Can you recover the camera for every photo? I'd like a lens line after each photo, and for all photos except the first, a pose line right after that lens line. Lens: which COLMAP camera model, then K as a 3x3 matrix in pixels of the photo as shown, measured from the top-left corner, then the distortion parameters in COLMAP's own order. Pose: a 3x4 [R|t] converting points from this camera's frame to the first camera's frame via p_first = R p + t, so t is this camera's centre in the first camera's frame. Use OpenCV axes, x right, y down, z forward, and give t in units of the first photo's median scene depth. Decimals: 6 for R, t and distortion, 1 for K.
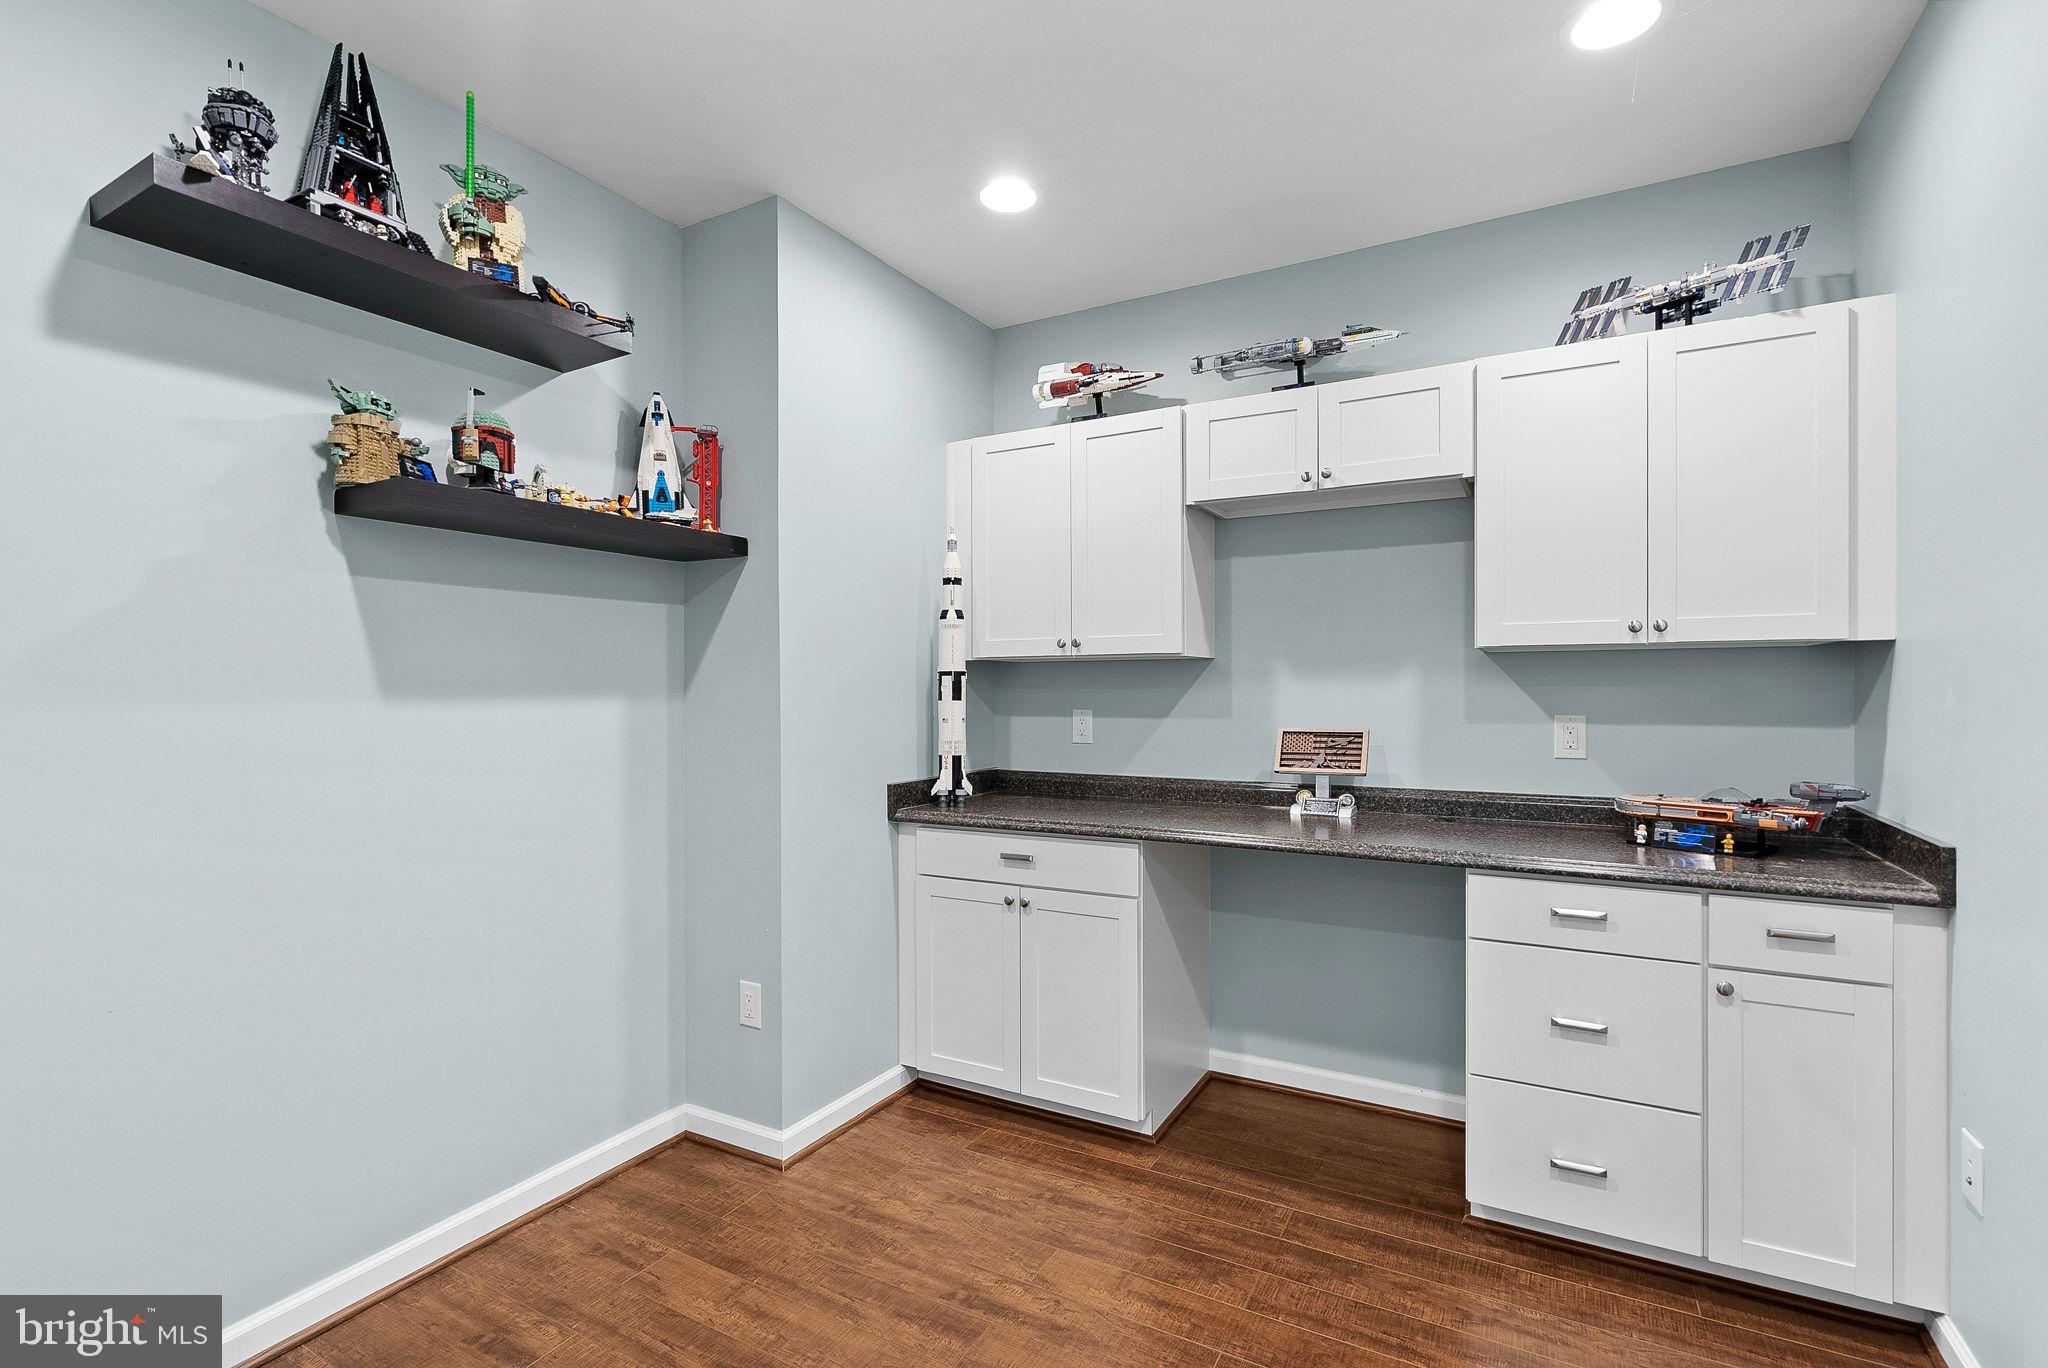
lens RADIAL K [[950.1, 0, 1025.6], [0, 950.1, 673.5], [0, 0, 1]] dist [0.001243, 0.001708]
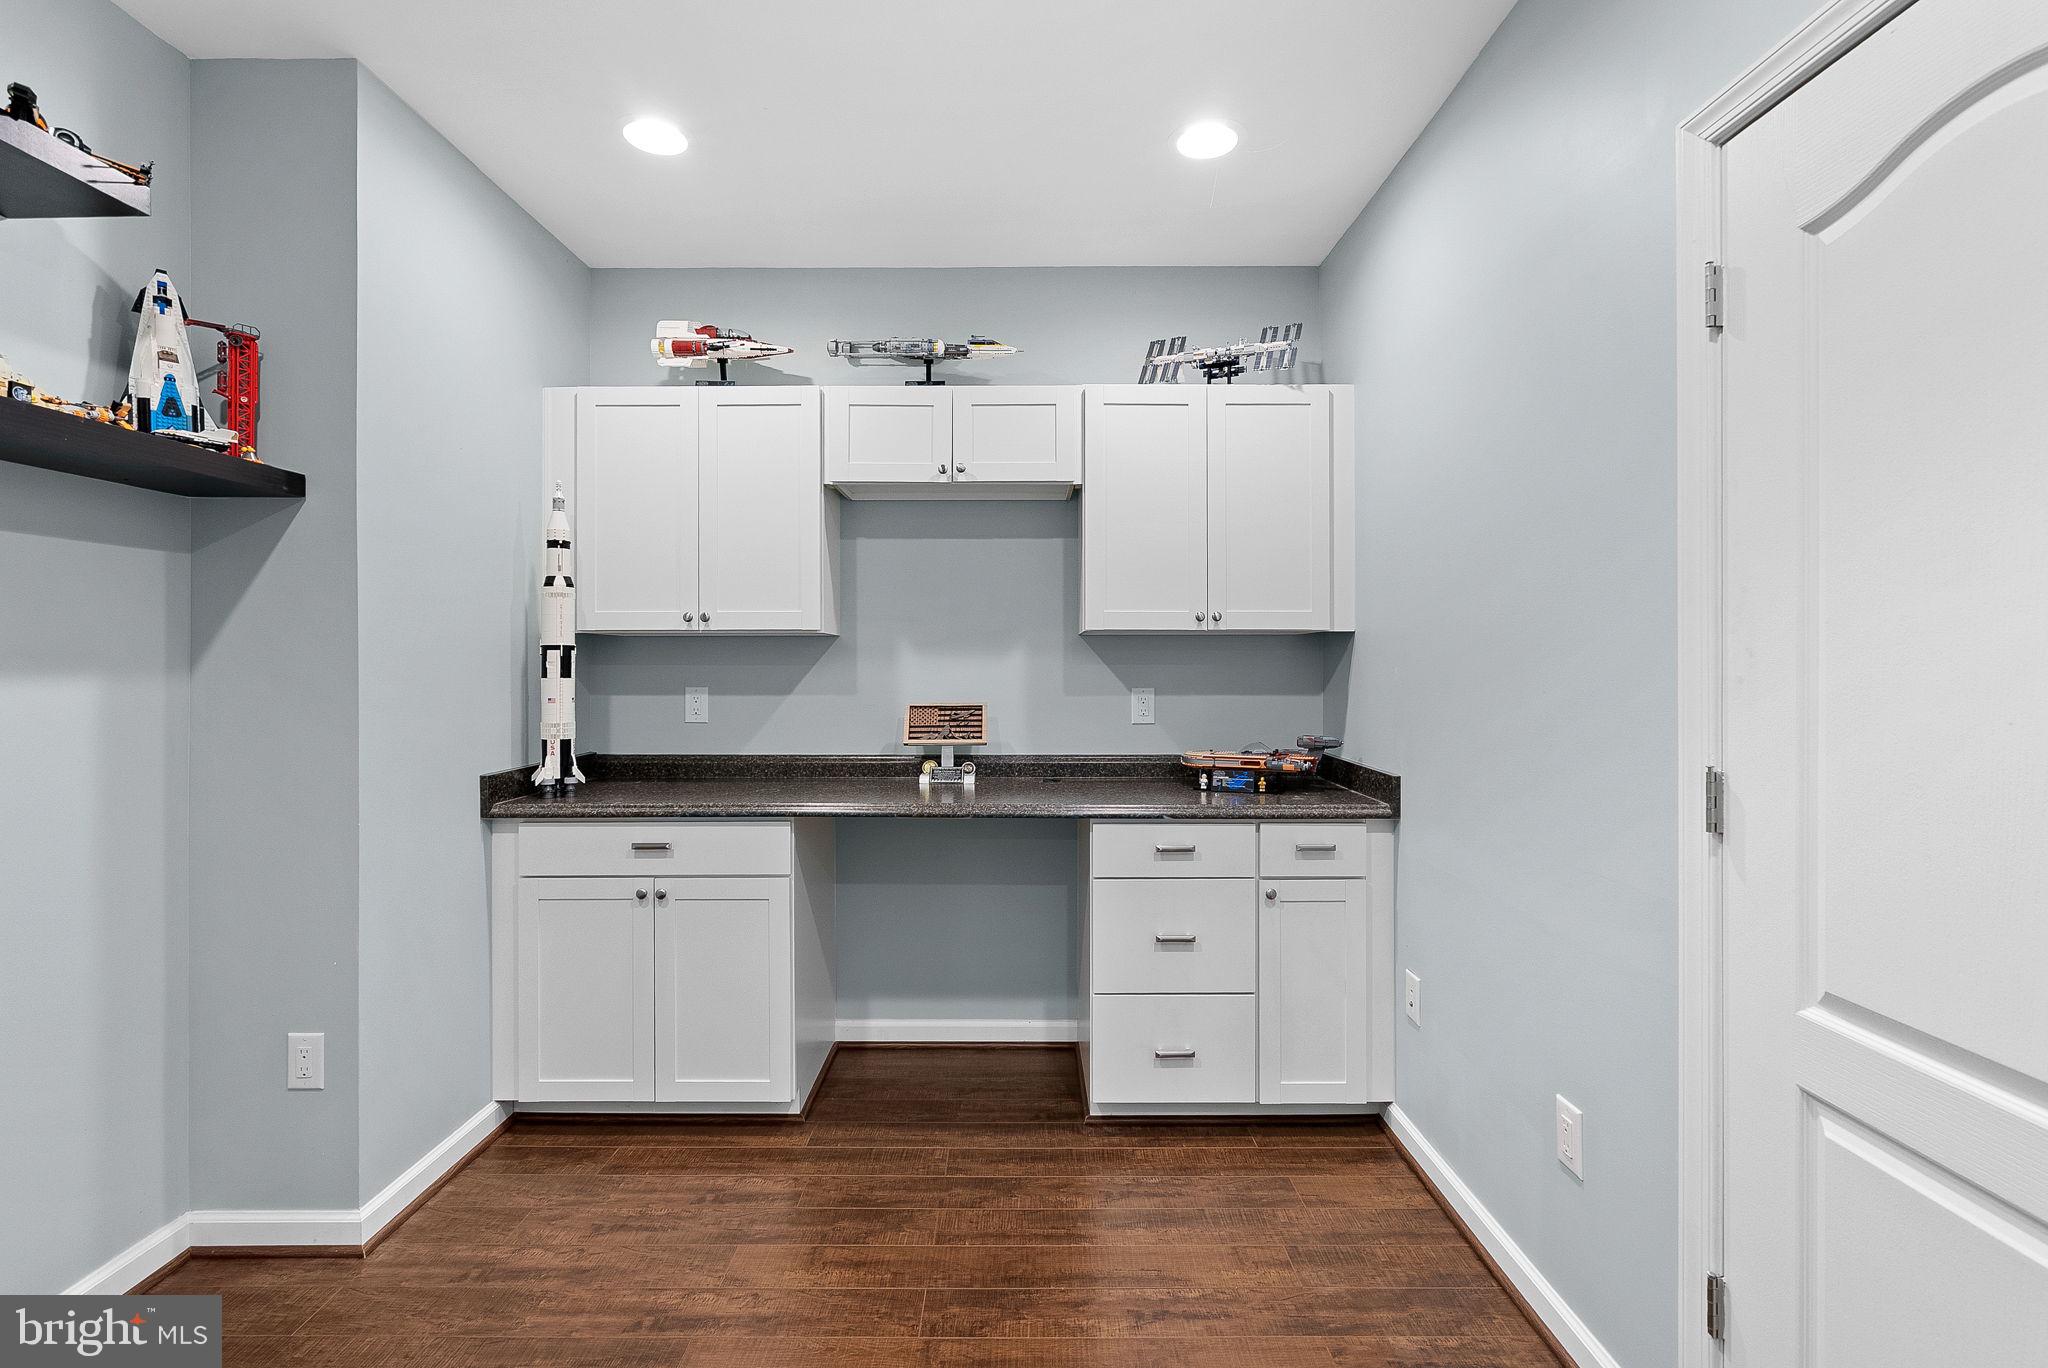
lens RADIAL K [[962.7, 0, 1024.1], [0, 962.7, 641.1], [0, 0, 1]] dist [-0.002982, 0.005302]
pose [[0.872632, 0.015041, 0.488146, -0.162225], [-0.009887, 0.999865, -0.013133, 0.001639], [-0.488277, 0.006634, 0.872663, 0.001670]]
